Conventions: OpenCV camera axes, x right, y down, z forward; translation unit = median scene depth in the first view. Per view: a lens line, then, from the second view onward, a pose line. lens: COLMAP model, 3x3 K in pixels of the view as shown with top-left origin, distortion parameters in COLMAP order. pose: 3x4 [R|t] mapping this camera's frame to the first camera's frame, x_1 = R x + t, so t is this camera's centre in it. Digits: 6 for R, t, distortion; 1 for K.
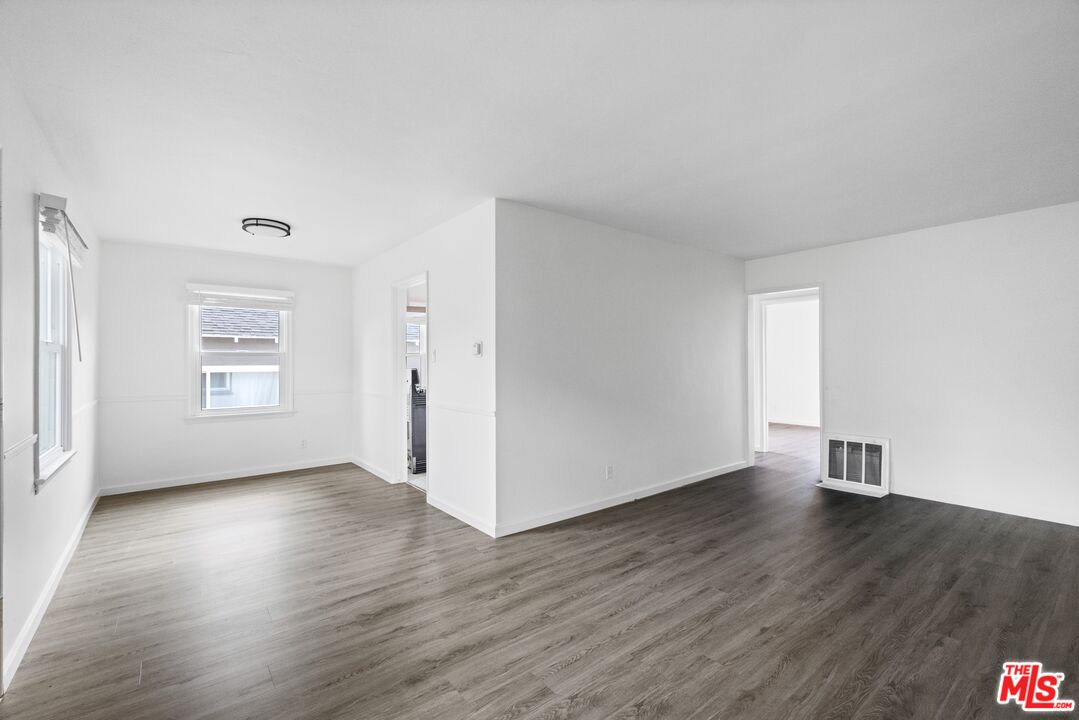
lens RADIAL K [[460.4, 0, 536.1], [0, 460.4, 352.0], [0, 0, 1]] dist [-0.000291, -0.000410]
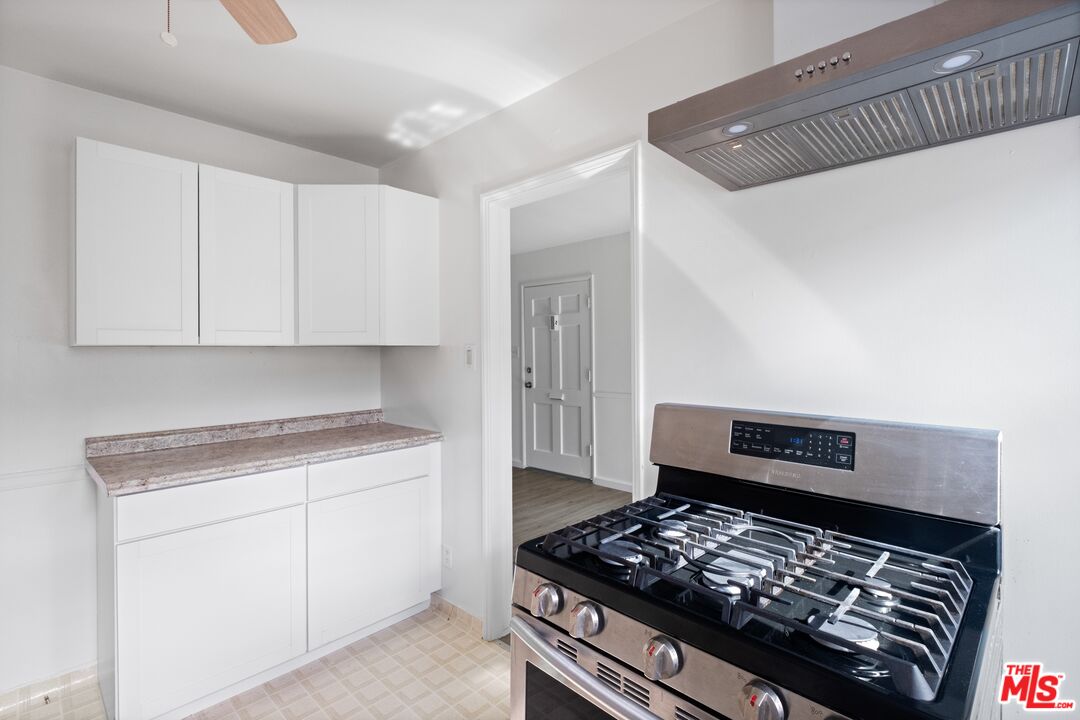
lens RADIAL K [[487.0, 0, 540.0], [0, 487.0, 360.0], [0, 0, 1]] dist [0.000523, -0.000018]
pose [[-0.991898, 0.018970, -0.125615, -0.315477], [0.018789, 0.999820, 0.002619, 0.018282], [0.125642, 0.000237, -0.992076, 2.261409]]
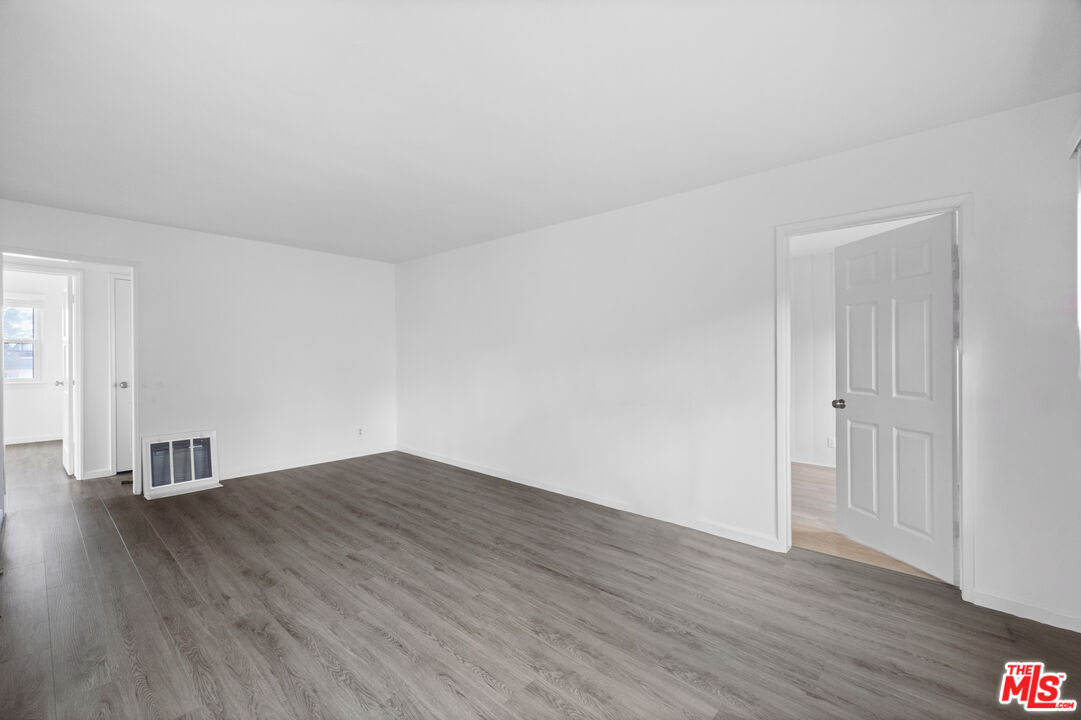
lens RADIAL K [[461.2, 0, 537.0], [0, 461.2, 352.0], [0, 0, 1]] dist [-0.000291, -0.000410]
pose [[-0.164820, 0.009131, 0.986281, -0.587181], [-0.020136, 0.999718, -0.012620, 0.019431], [-0.986118, -0.021940, -0.164590, 0.713833]]
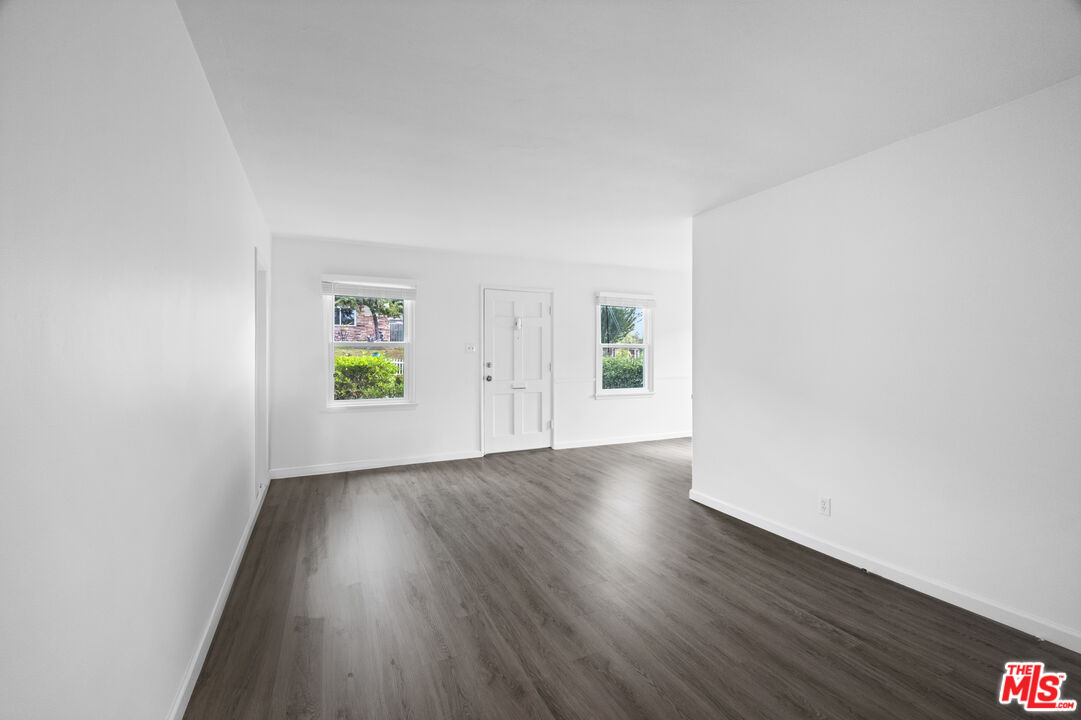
lens RADIAL K [[471.5, 0, 539.0], [0, 471.5, 354.2], [0, 0, 1]] dist [-0.002448, -0.000860]
pose [[-0.224680, 0.008298, -0.974397, 1.394389], [0.019199, 0.999807, 0.004088, 0.011760], [0.974243, -0.017789, -0.224796, 1.034661]]
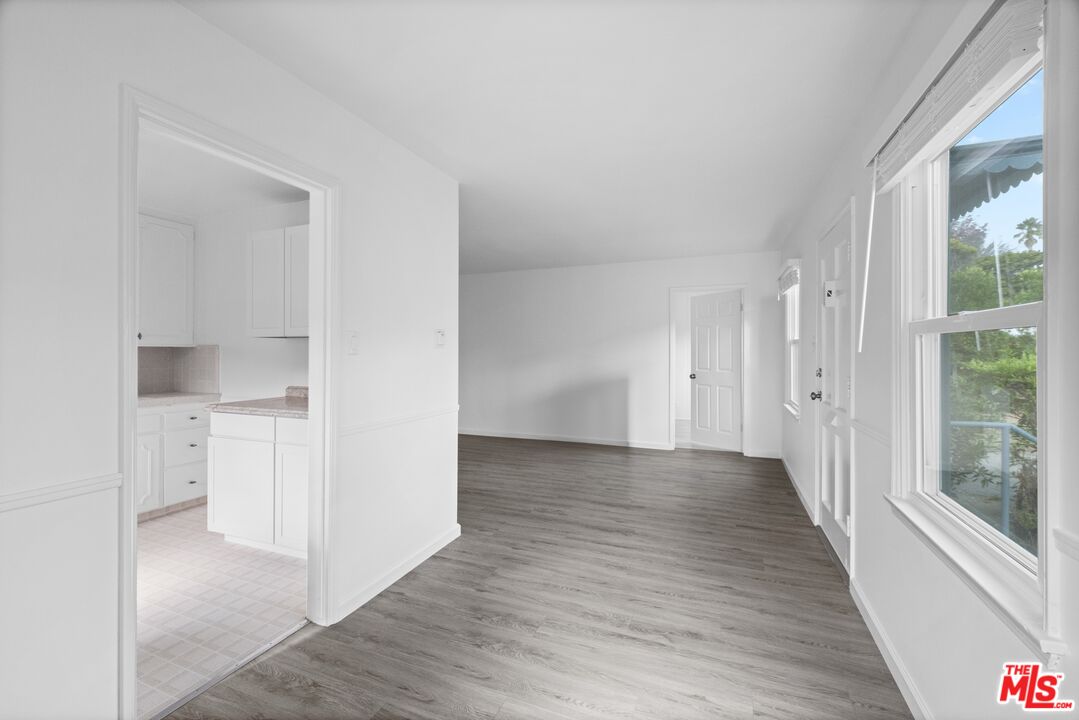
lens RADIAL K [[459.1, 0, 535.0], [0, 459.1, 347.9], [0, 0, 1]] dist [-0.001522, -0.000281]
pose [[-0.483310, 0.011523, 0.875374, -1.169003], [-0.011030, 0.999754, -0.019250, 0.030411], [-0.875380, -0.018959, -0.483064, 1.535870]]
